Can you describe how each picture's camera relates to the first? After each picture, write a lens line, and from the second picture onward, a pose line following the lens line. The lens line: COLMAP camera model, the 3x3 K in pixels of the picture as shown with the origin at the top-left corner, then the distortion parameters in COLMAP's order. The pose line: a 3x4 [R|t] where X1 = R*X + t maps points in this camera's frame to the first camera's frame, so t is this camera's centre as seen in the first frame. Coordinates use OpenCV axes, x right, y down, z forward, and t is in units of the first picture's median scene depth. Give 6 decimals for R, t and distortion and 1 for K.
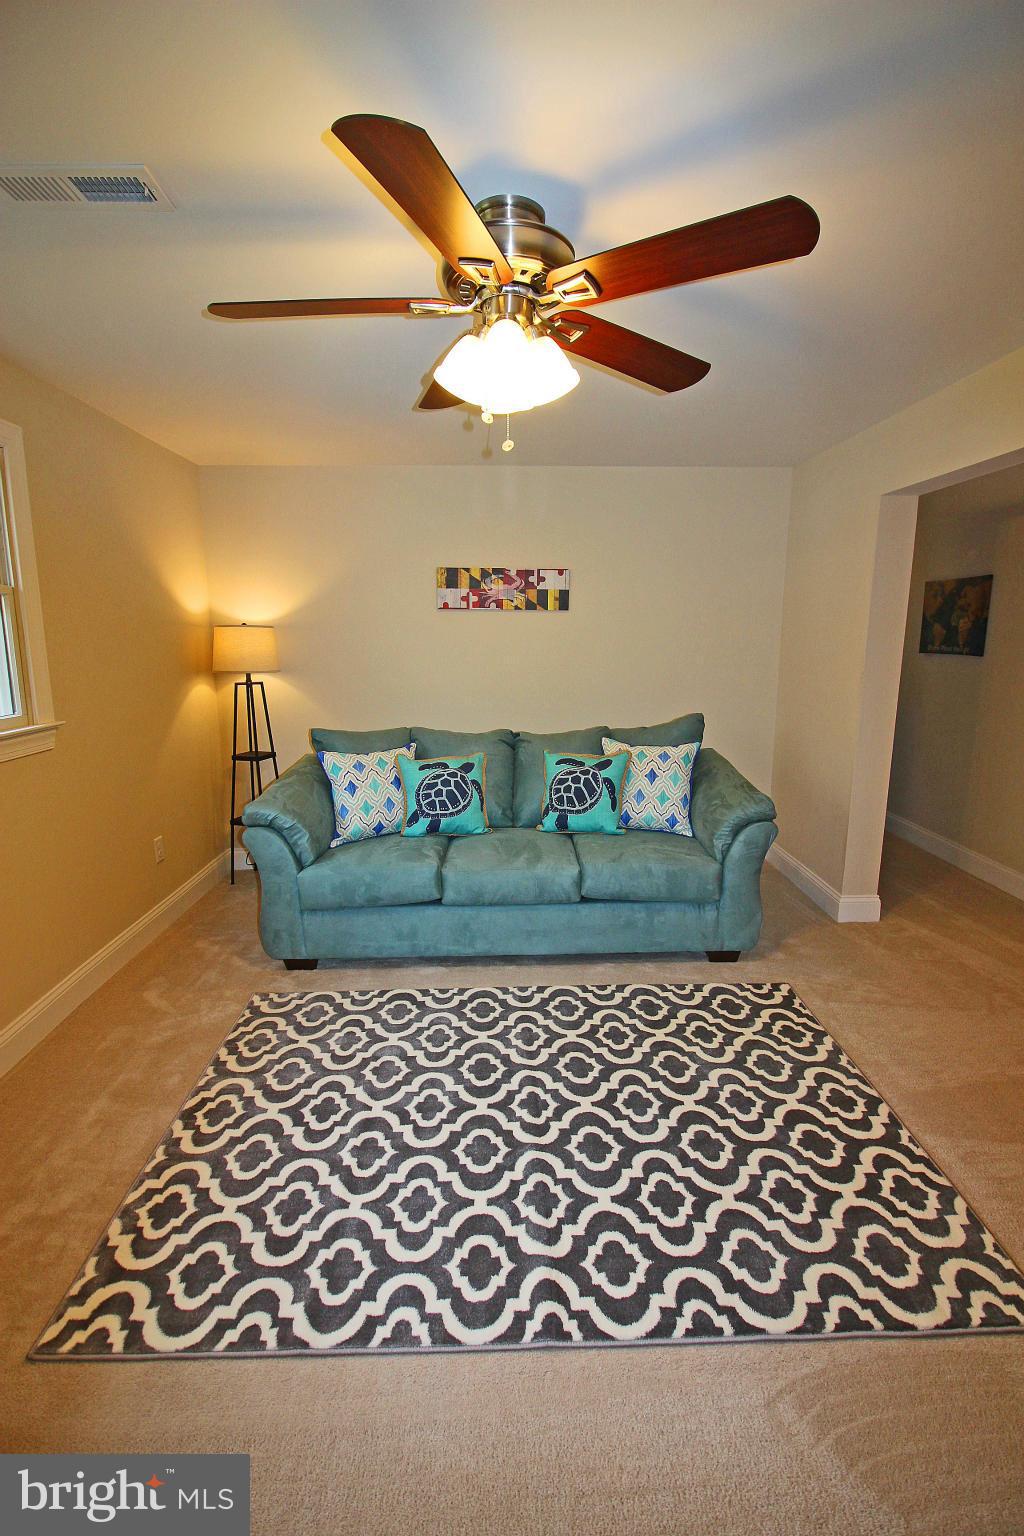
lens RADIAL K [[707.5, 0, 512.0], [0, 707.5, 768.0], [0, 0, 1]] dist [0.001819, -0.014754]
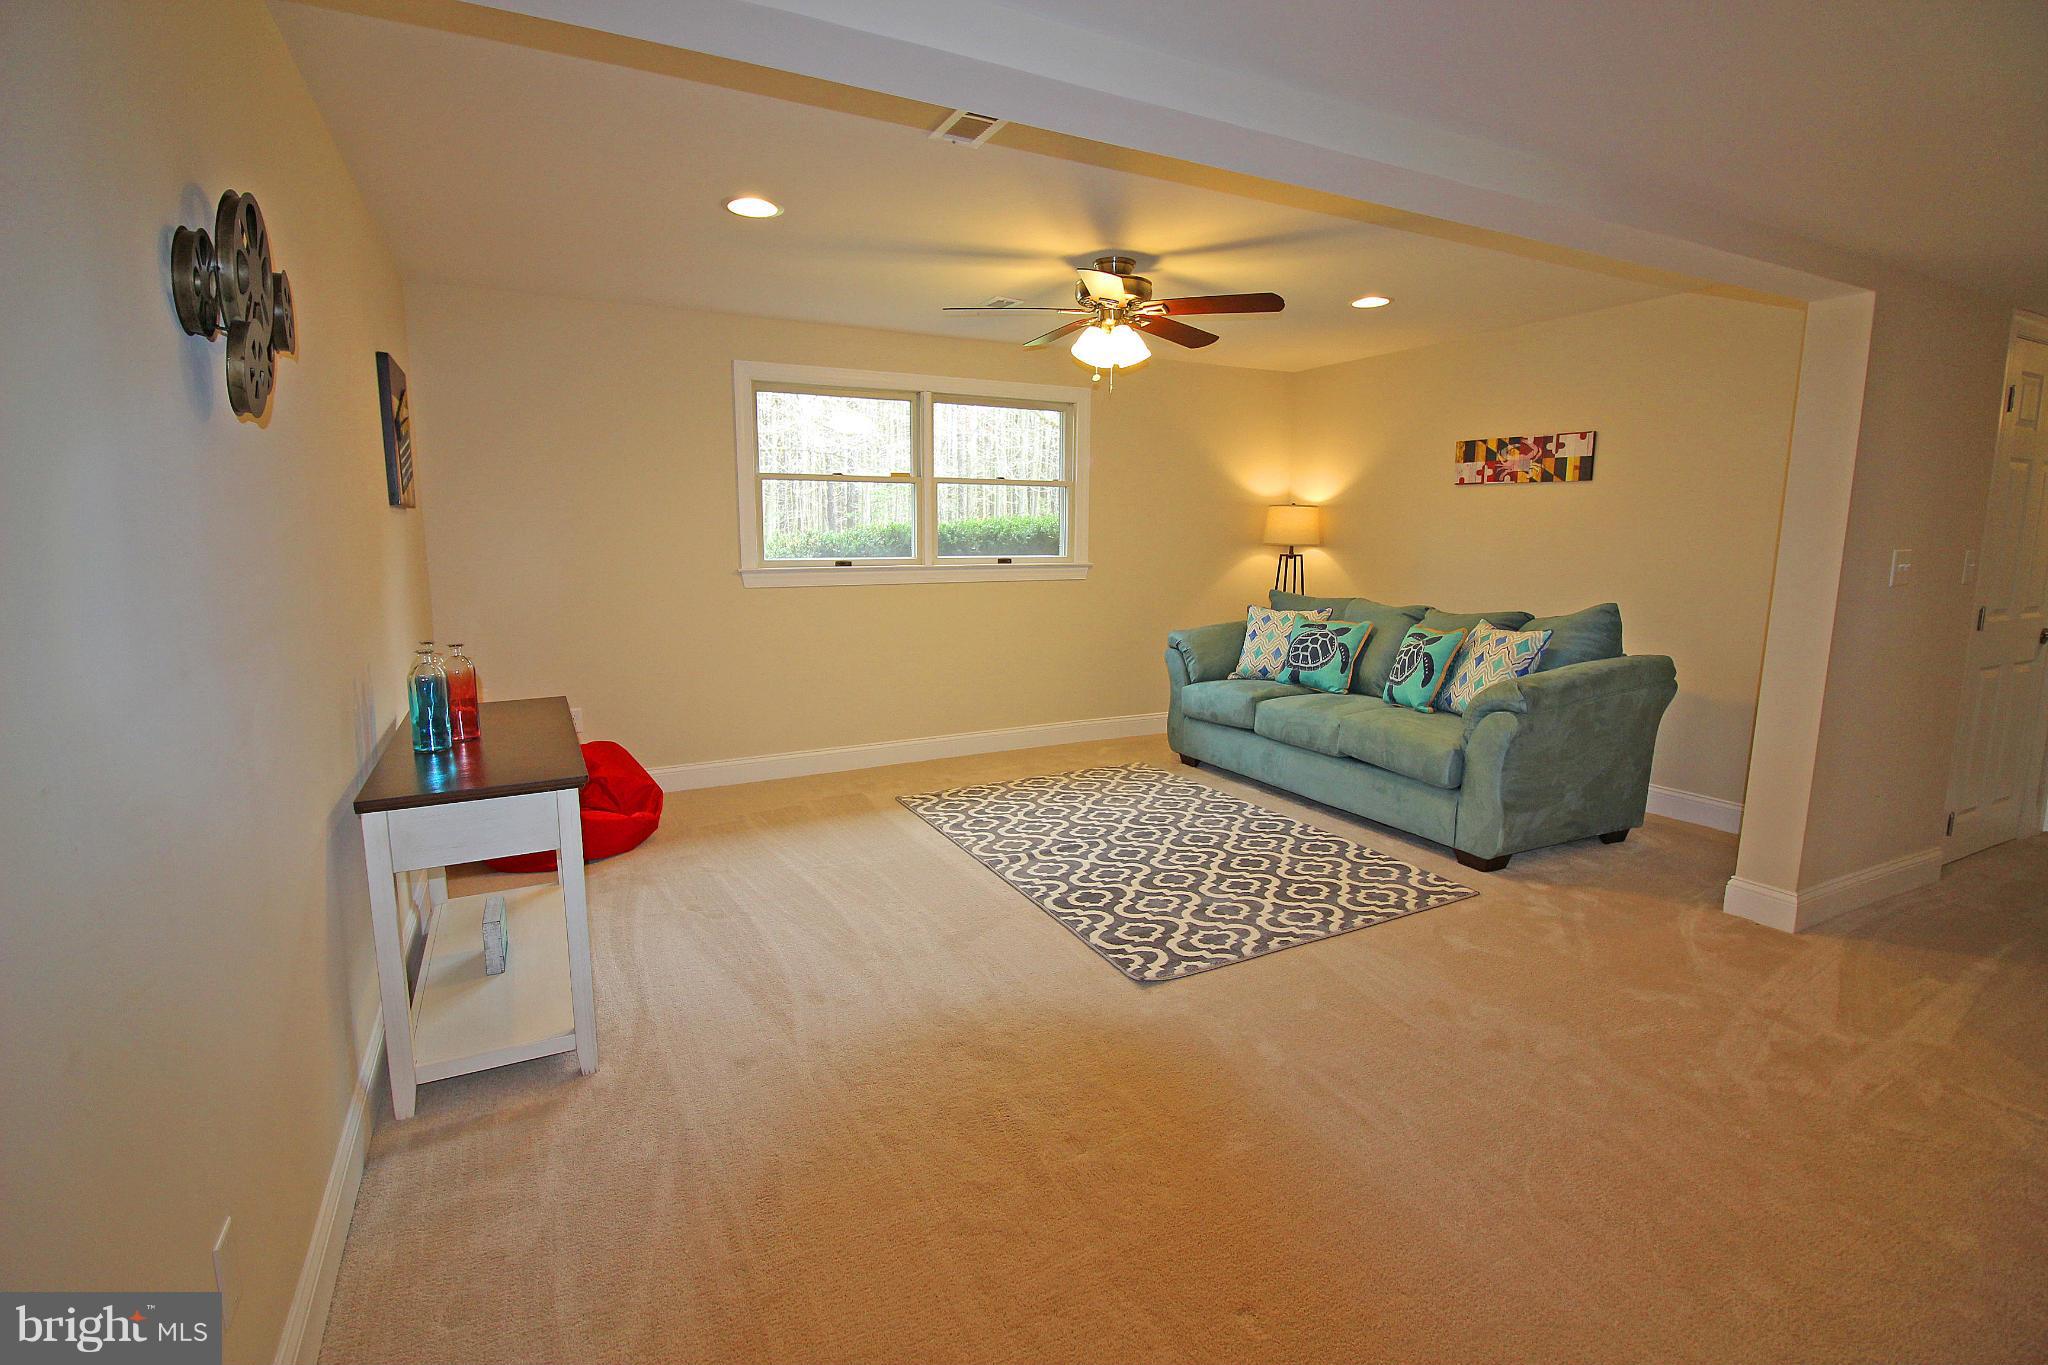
lens RADIAL K [[946.7, 0, 1029.1], [0, 946.7, 675.1], [0, 0, 1]] dist [-0.003350, -0.000353]
pose [[0.433179, 0.142899, -0.889908, 0.962313], [-0.175811, 0.981782, 0.072073, 0.042068], [0.883995, 0.125235, 0.450410, -0.055357]]
